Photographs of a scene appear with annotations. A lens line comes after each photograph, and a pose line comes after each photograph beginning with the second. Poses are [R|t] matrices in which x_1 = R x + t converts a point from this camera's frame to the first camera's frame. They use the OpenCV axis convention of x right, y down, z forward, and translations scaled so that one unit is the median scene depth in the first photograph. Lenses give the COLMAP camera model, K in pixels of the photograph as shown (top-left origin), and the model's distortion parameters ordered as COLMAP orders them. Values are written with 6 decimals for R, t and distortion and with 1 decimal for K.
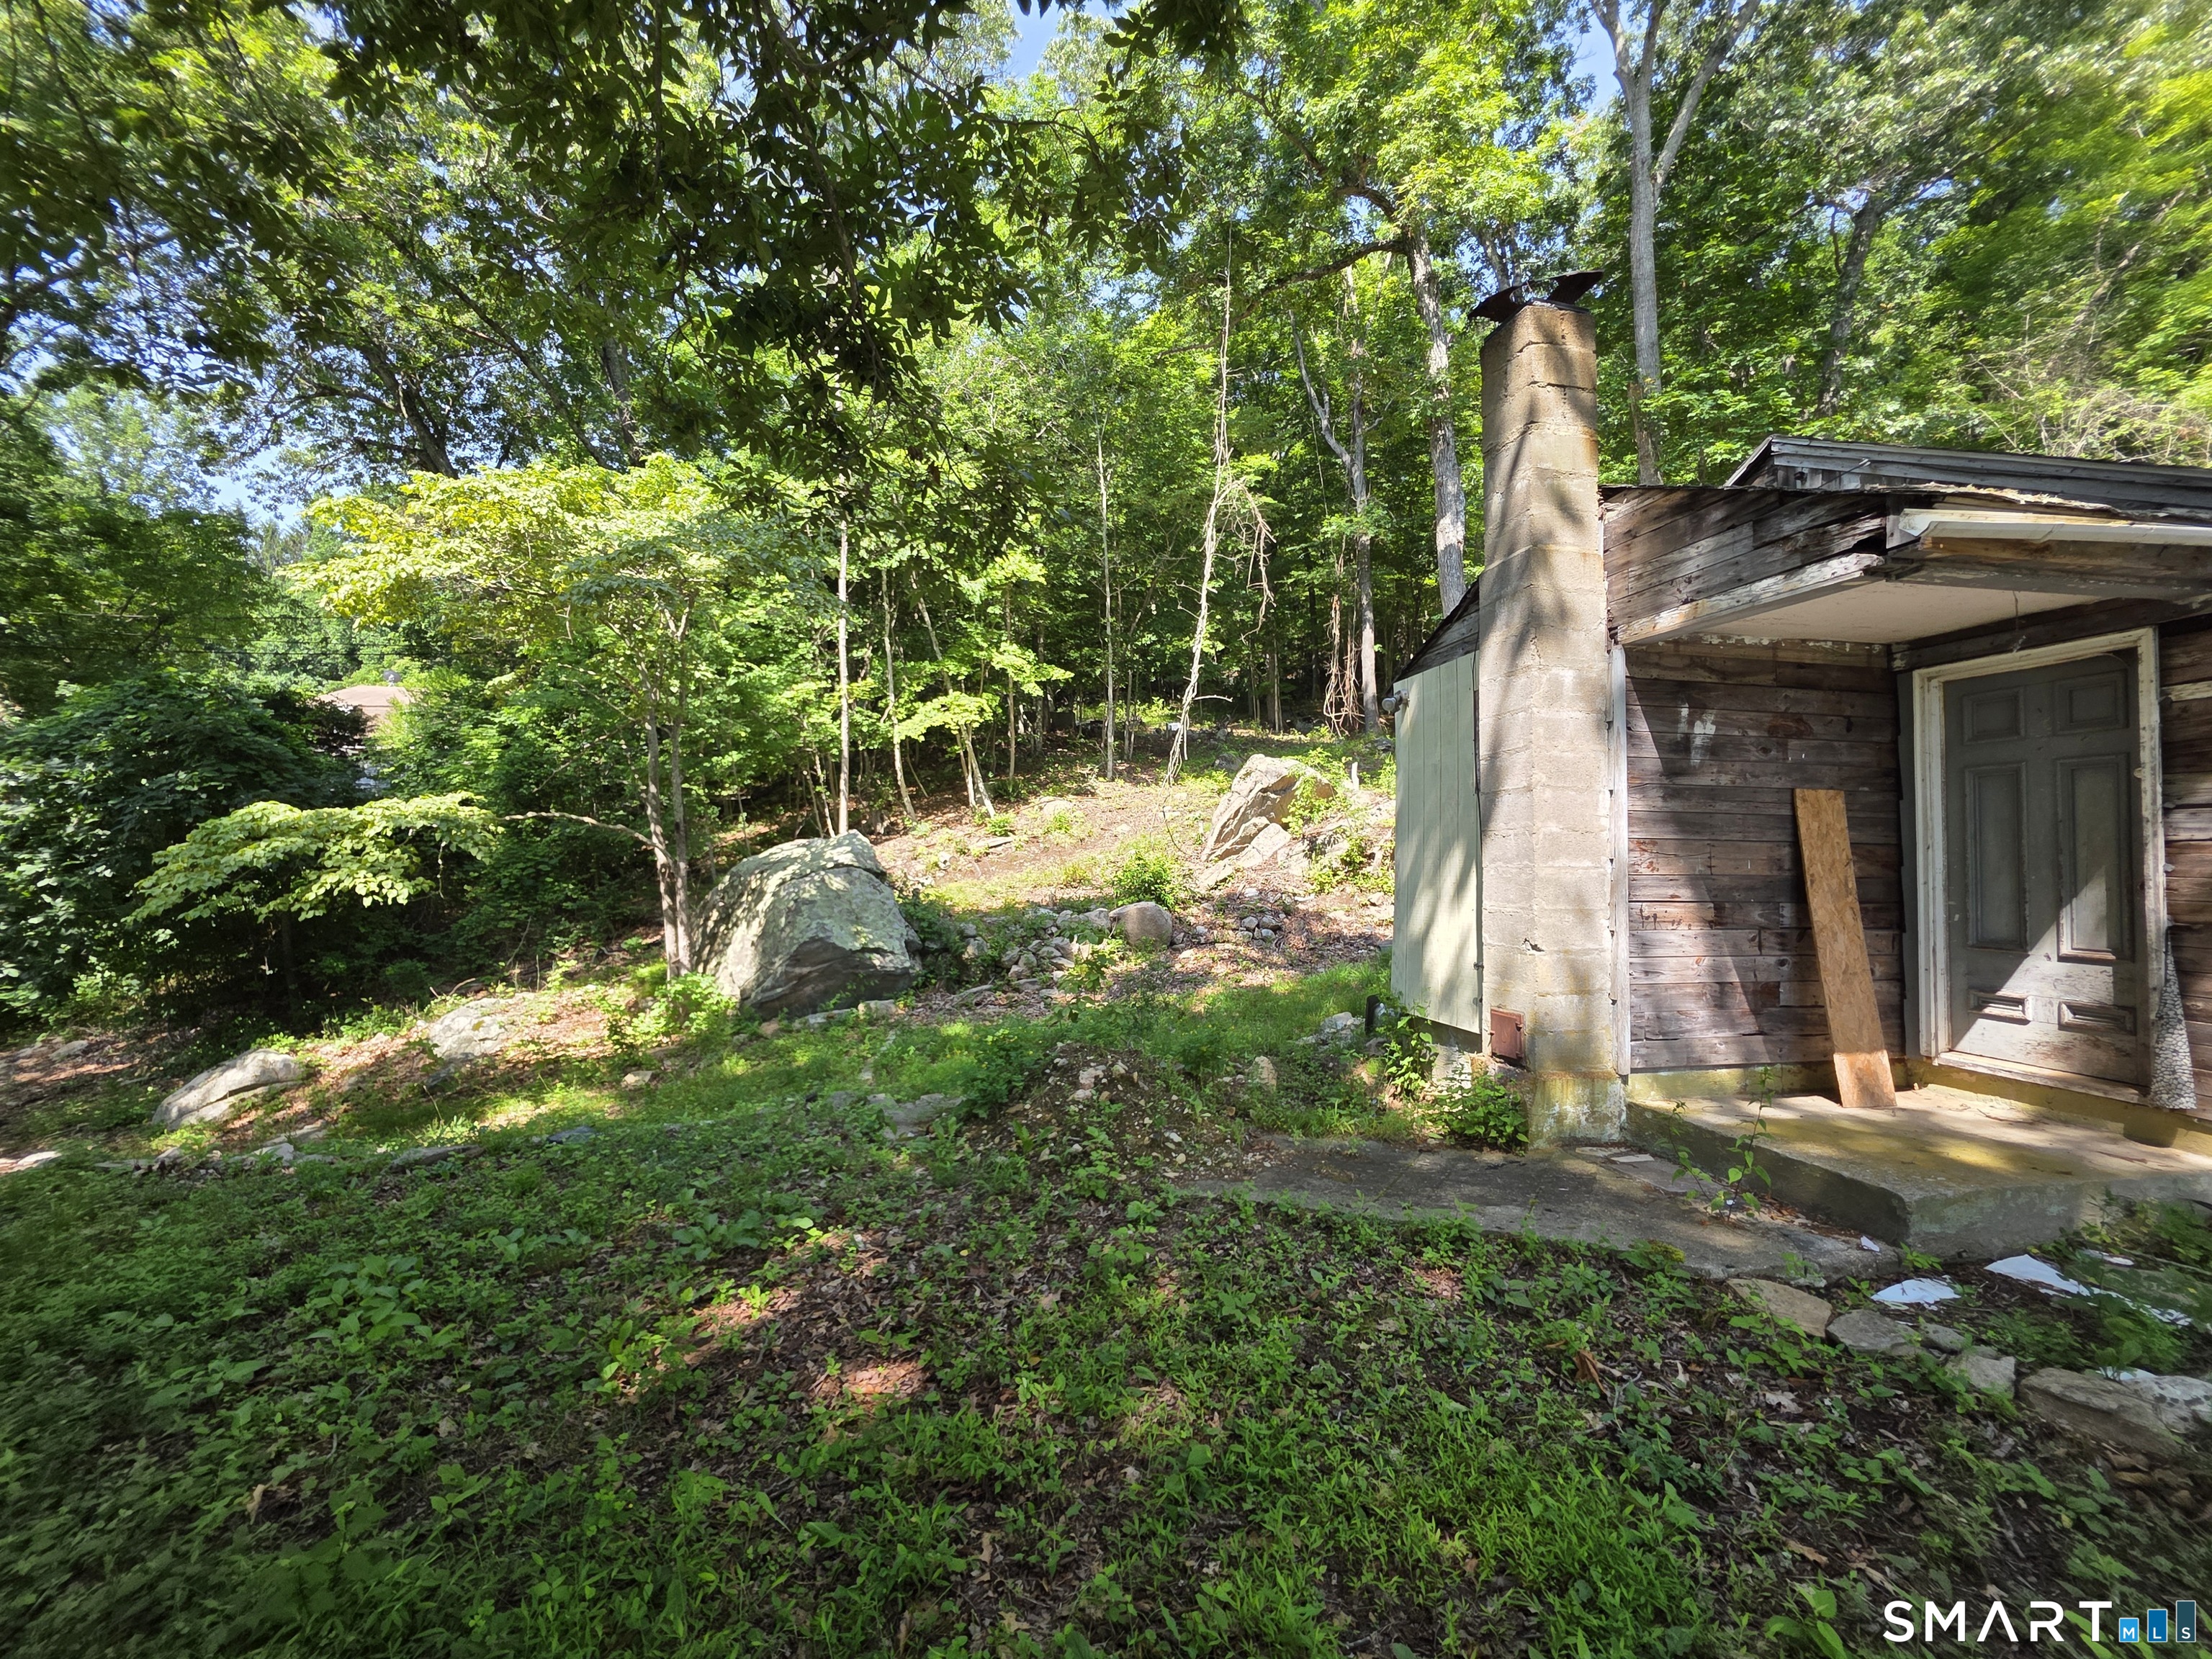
lens RADIAL K [[887.5, 0, 1104.4], [0, 887.5, 835.0], [0, 0, 1]] dist [0.000815, -0.000427]
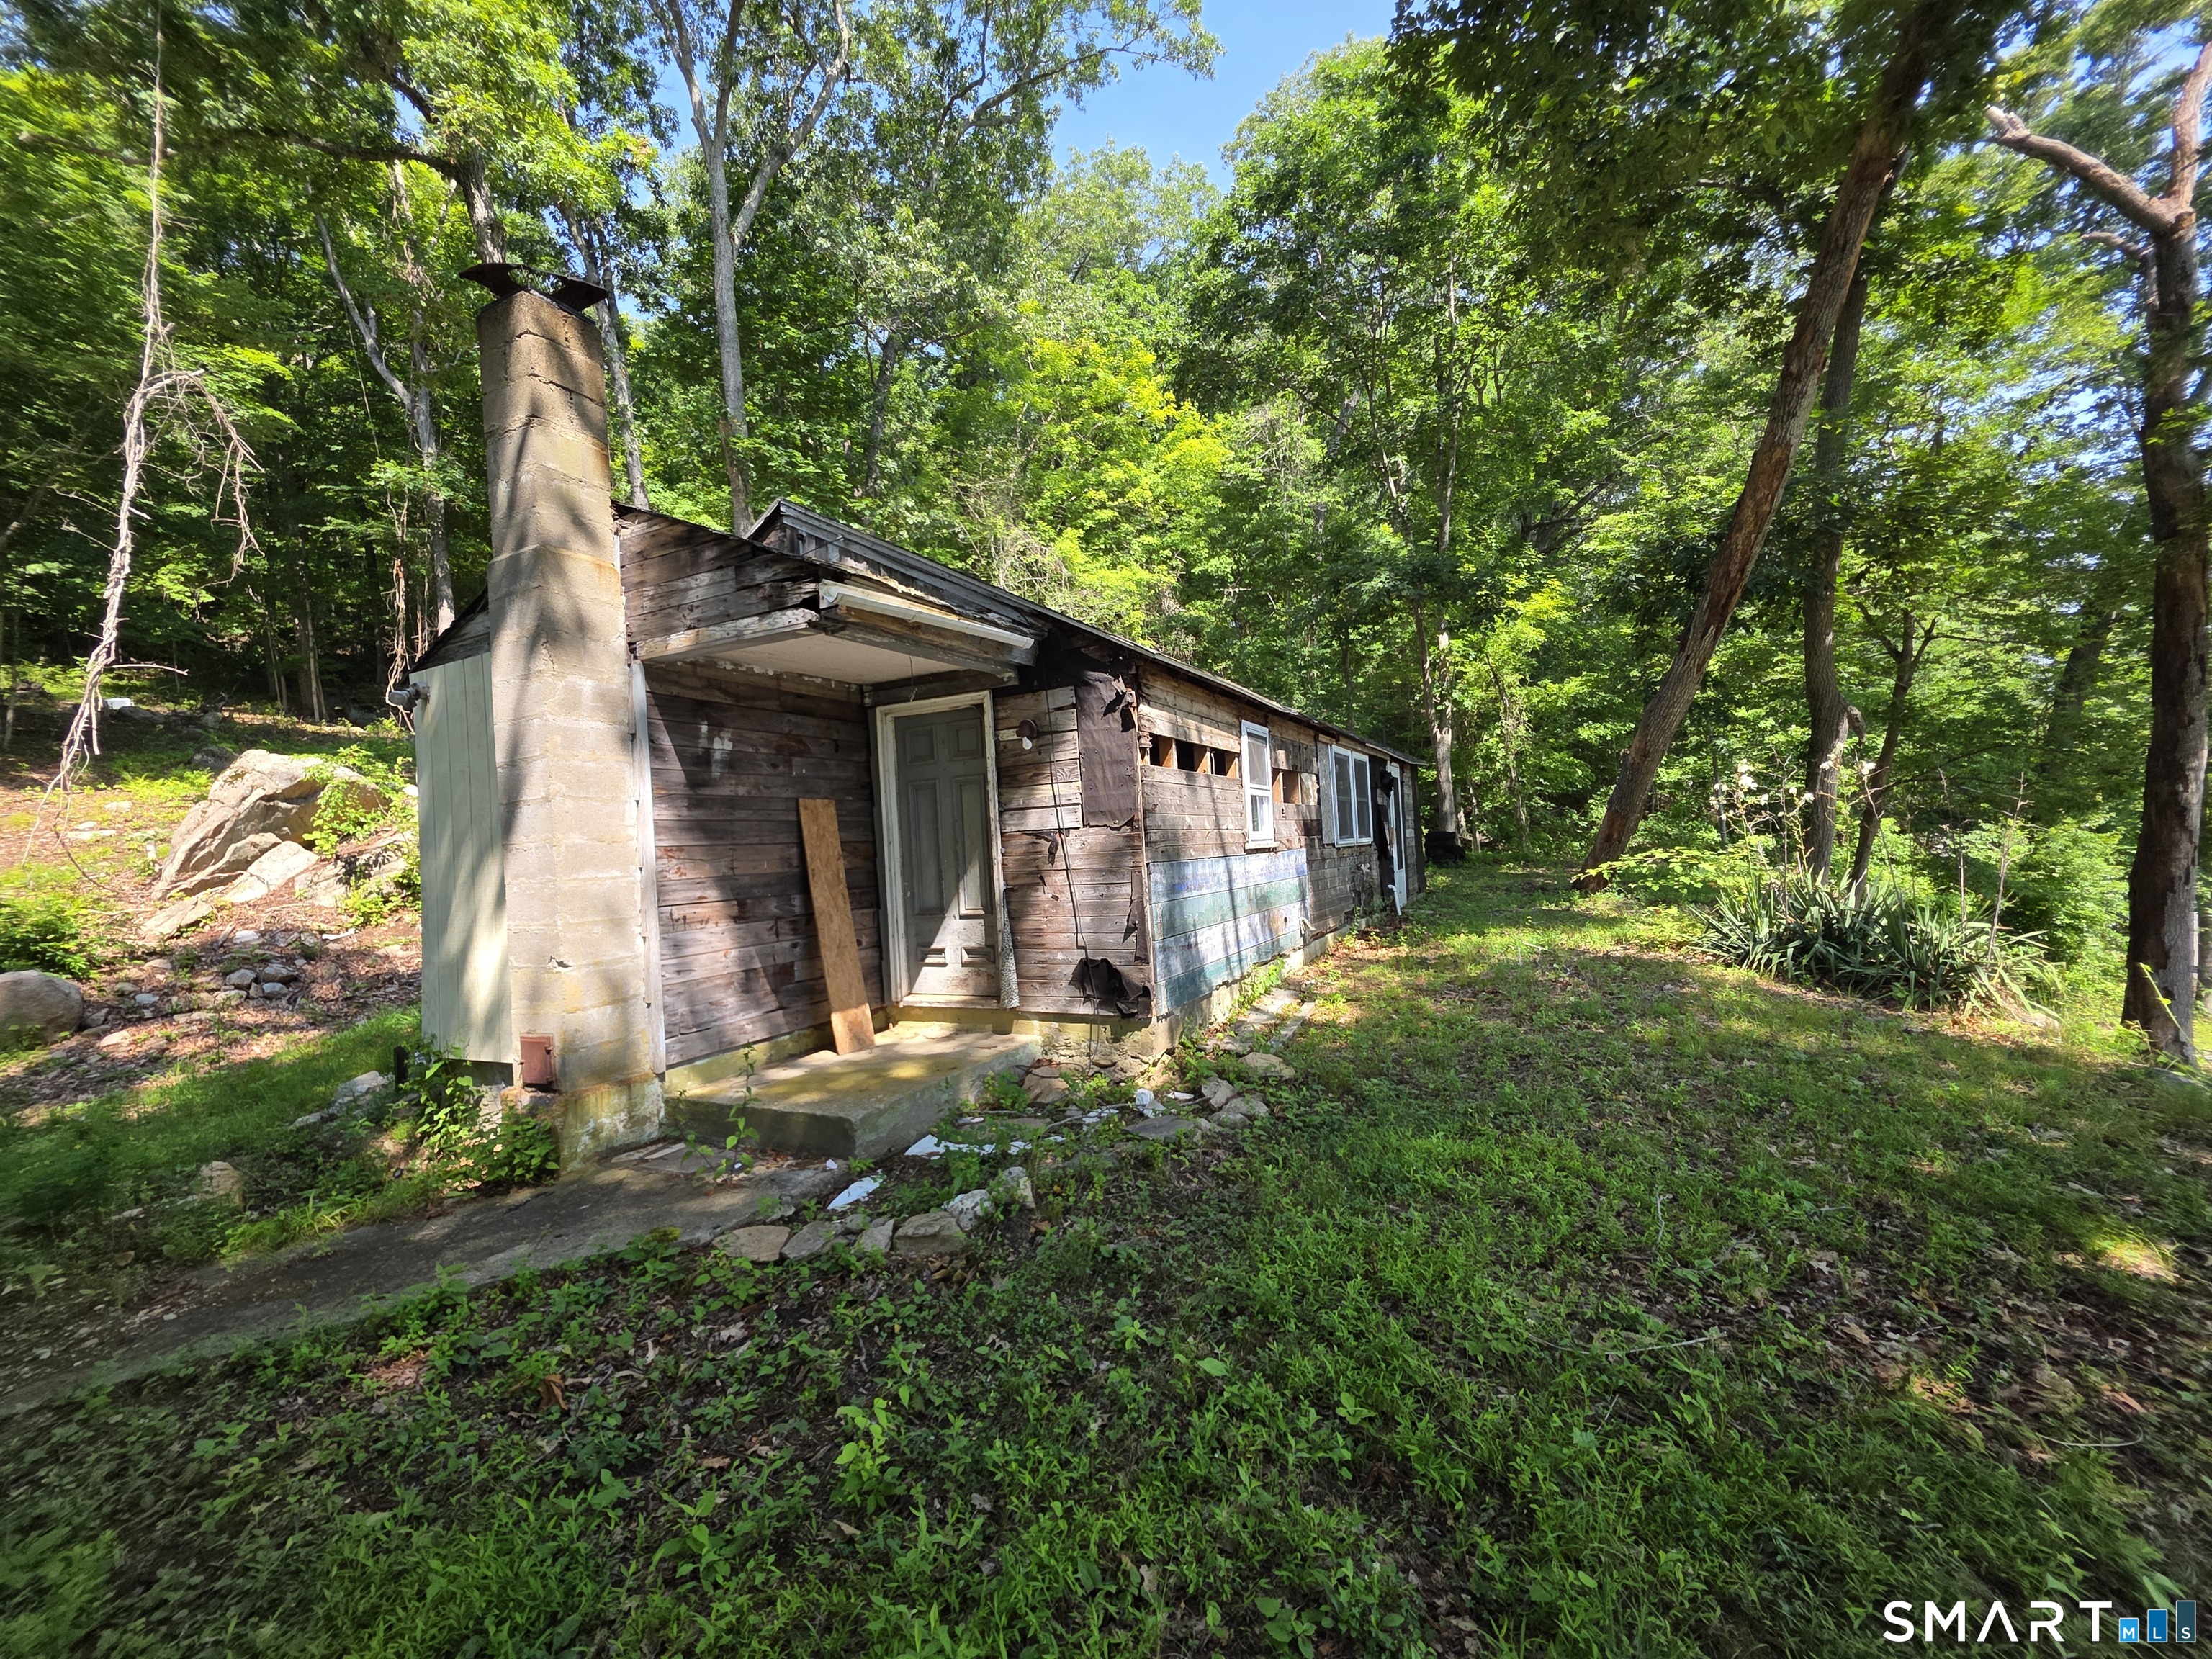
lens RADIAL K [[883.4, 0, 1101.1], [0, 883.4, 833.1], [0, 0, 1]] dist [-0.002493, 0.000137]
pose [[0.618104, -0.033878, 0.785366, 0.095352], [0.040279, 0.999123, 0.011398, -0.002613], [-0.785064, 0.024589, 0.618927, -0.053743]]
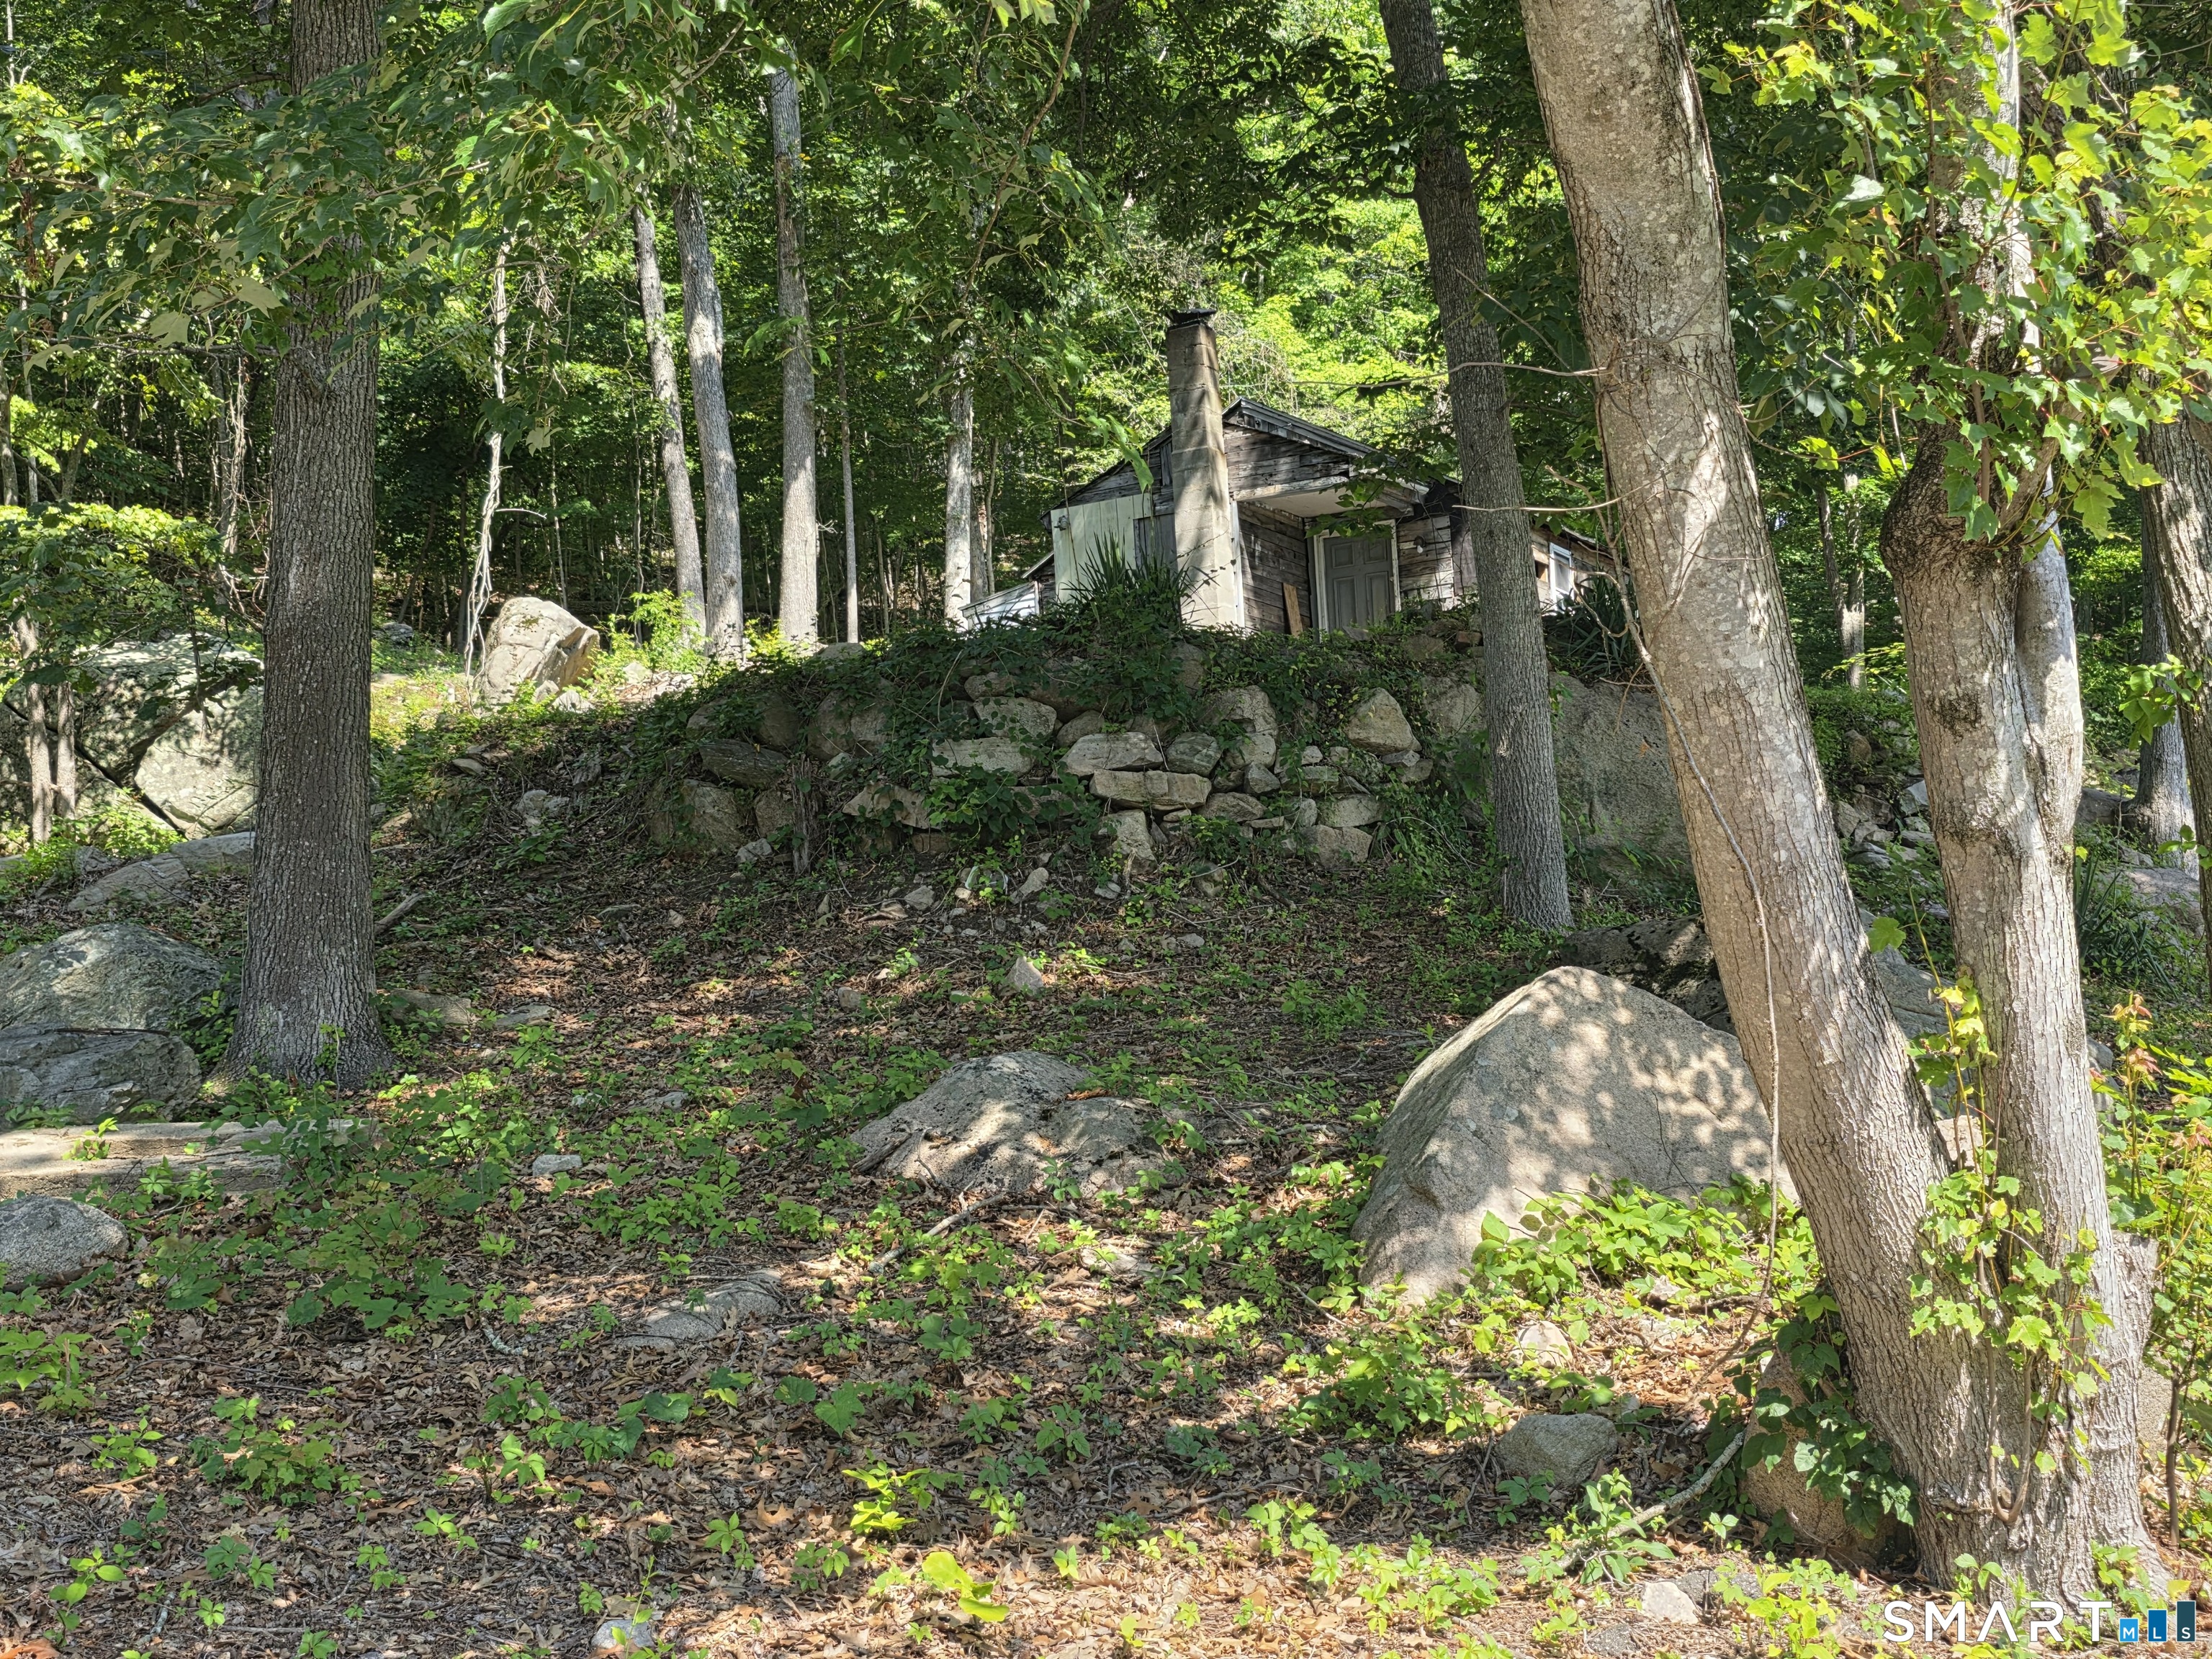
lens RADIAL K [[2571.6, 0, 1106.0], [0, 2571.6, 829.5], [0, 0, 1]] dist [-0.009753, 0.006117]
pose [[0.638937, 0.025757, 0.768828, -3.911280], [0.036718, 0.997279, -0.063925, 0.857593], [-0.768382, 0.069073, 0.636253, -2.338386]]
